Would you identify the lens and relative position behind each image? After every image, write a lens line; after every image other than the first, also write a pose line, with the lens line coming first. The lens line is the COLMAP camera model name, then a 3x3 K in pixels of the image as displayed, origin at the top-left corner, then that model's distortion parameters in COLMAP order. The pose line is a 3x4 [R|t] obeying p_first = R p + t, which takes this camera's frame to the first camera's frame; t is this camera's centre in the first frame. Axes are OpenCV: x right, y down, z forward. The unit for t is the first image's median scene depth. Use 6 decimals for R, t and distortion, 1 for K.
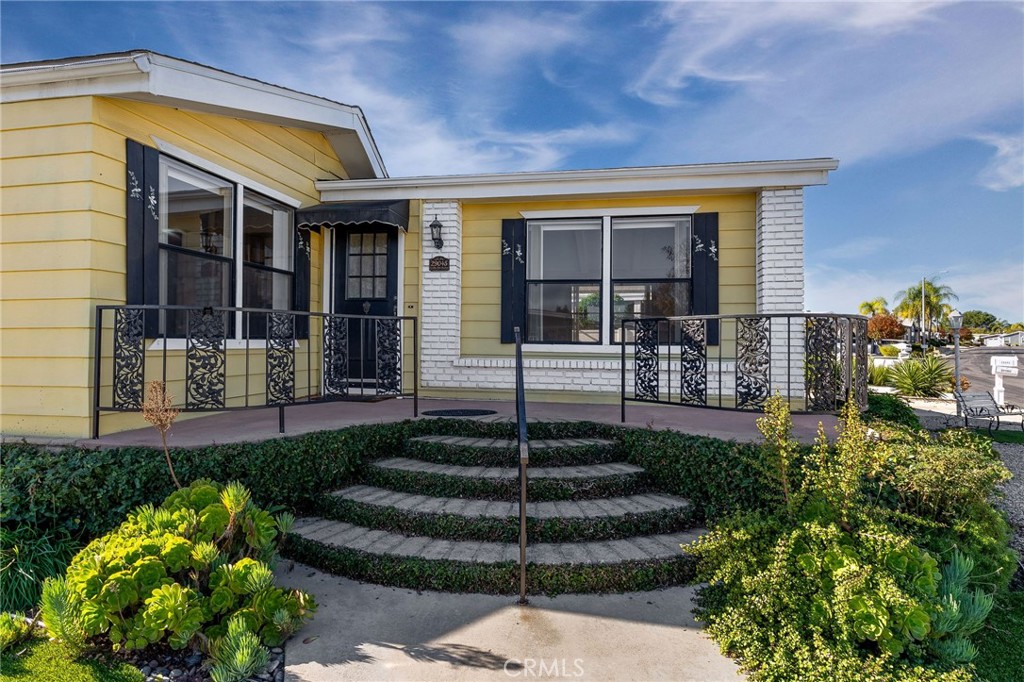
lens RADIAL K [[549.1, 0, 513.4], [0, 549.1, 343.4], [0, 0, 1]] dist [-0.022511, -0.000007]
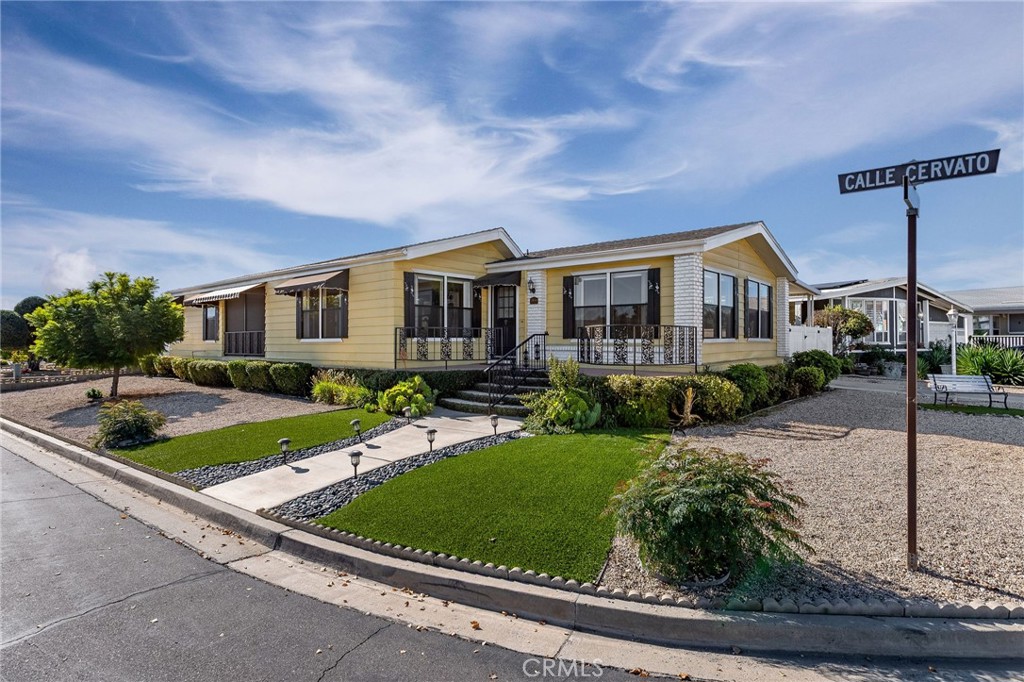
lens RADIAL K [[522.9, 0, 508.4], [0, 522.9, 339.9], [0, 0, 1]] dist [0.002029, -0.002499]
pose [[0.864454, -0.006189, -0.502673, 0.806093], [0.006193, 0.999979, -0.001663, 0.007277], [0.502673, -0.001676, 0.864475, -0.793489]]
